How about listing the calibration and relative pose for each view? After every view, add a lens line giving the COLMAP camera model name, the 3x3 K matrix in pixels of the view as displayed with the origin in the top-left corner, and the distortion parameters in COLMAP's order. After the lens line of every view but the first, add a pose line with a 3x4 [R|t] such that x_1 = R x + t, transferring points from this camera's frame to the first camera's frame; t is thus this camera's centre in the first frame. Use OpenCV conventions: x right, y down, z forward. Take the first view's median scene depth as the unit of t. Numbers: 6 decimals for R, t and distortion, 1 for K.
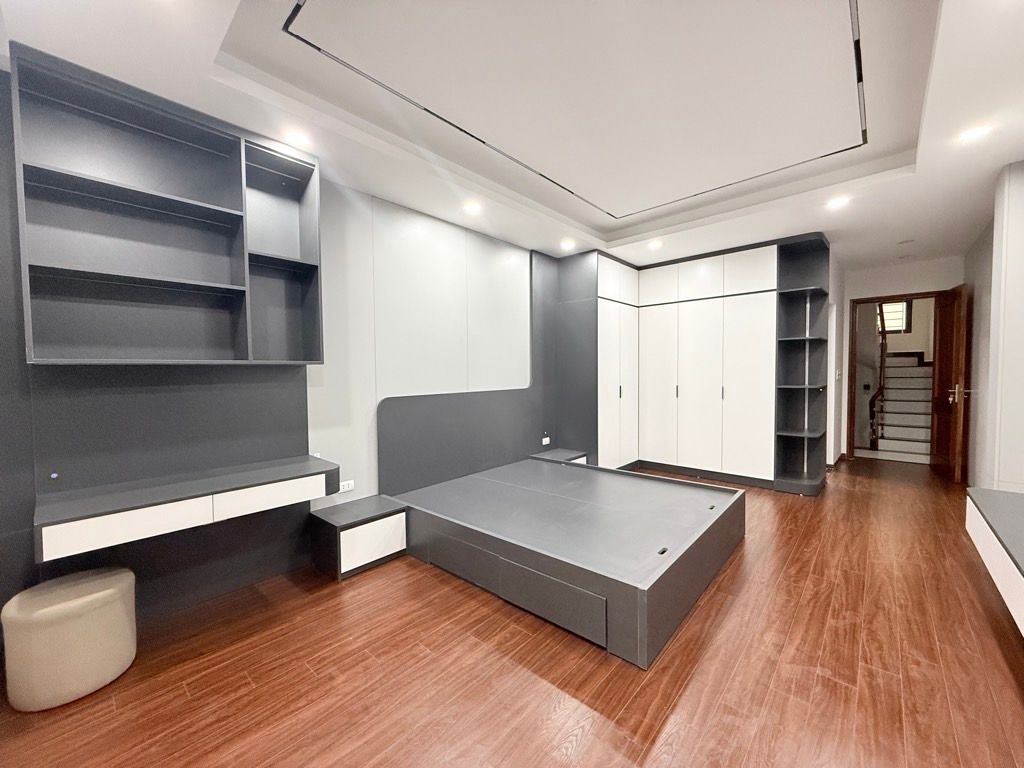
lens RADIAL K [[408.3, 0, 509.2], [0, 408.3, 383.8], [0, 0, 1]] dist [0.000102, -0.000122]
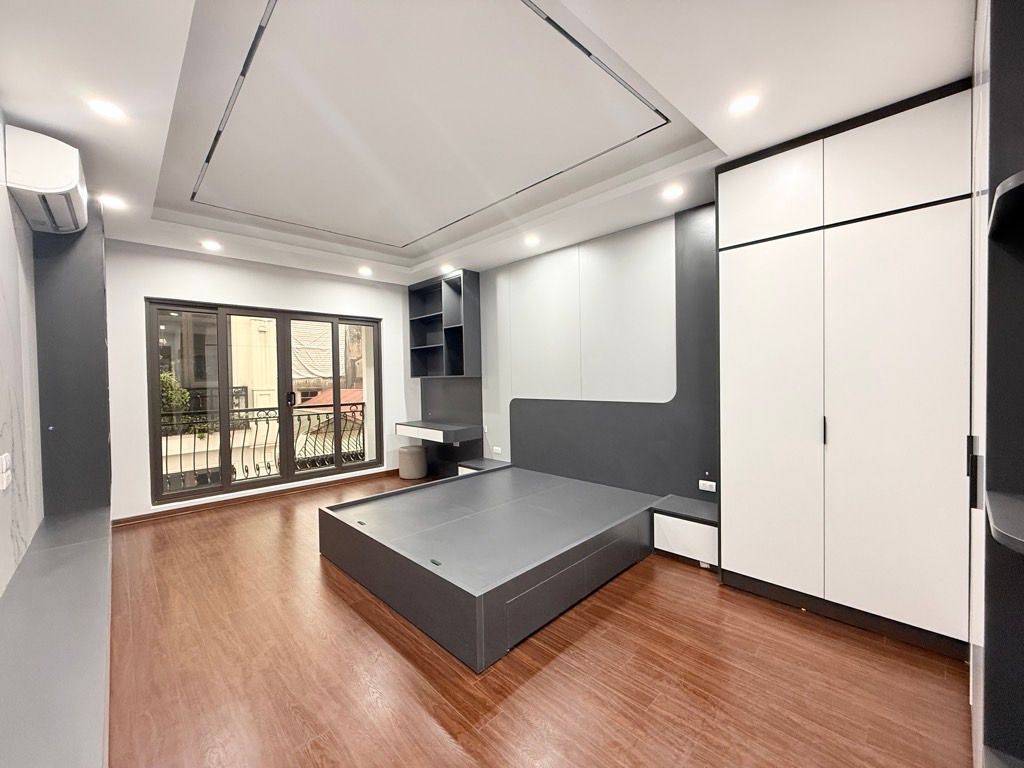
lens RADIAL K [[408.3, 0, 510.9], [0, 408.3, 383.6], [0, 0, 1]] dist [0.000102, -0.000122]
pose [[-0.064906, 0.023440, -0.997616, 1.661767], [-0.013022, 0.999619, 0.024334, -0.080134], [0.997806, 0.014571, -0.064576, 1.569565]]
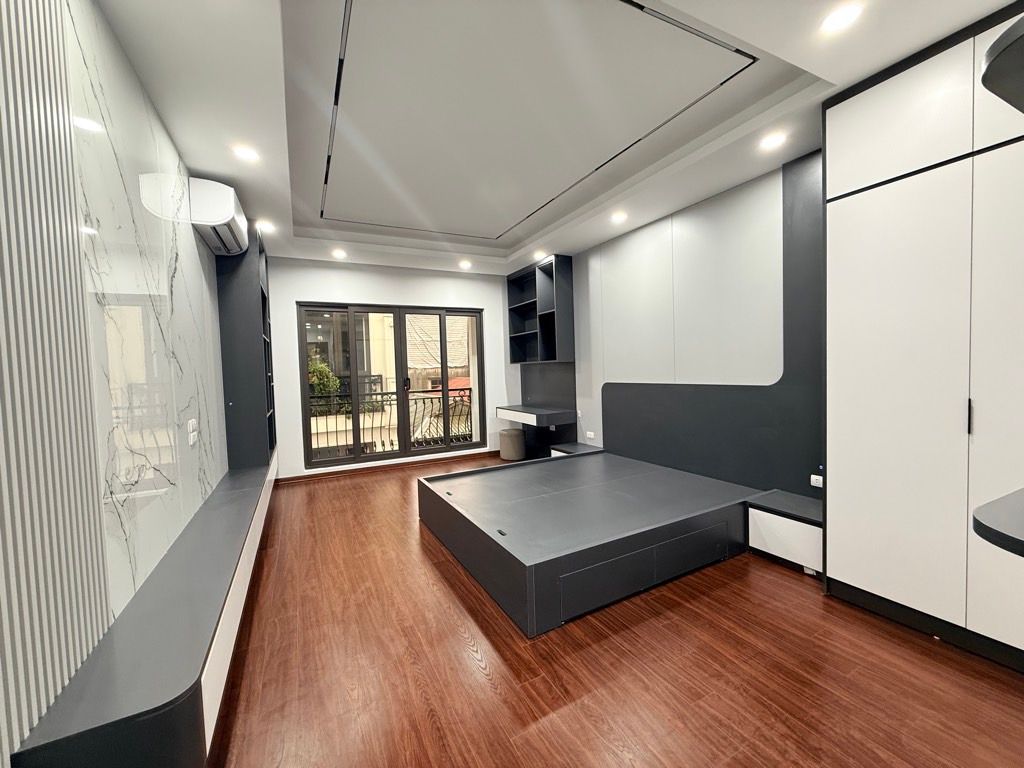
lens RADIAL K [[408.3, 0, 510.3], [0, 408.3, 383.6], [0, 0, 1]] dist [0.000102, -0.000122]
pose [[-0.350584, 0.052158, -0.935078, 1.655641], [0.005242, 0.998542, 0.053733, -0.061397], [0.936517, 0.013936, -0.350346, 1.720541]]
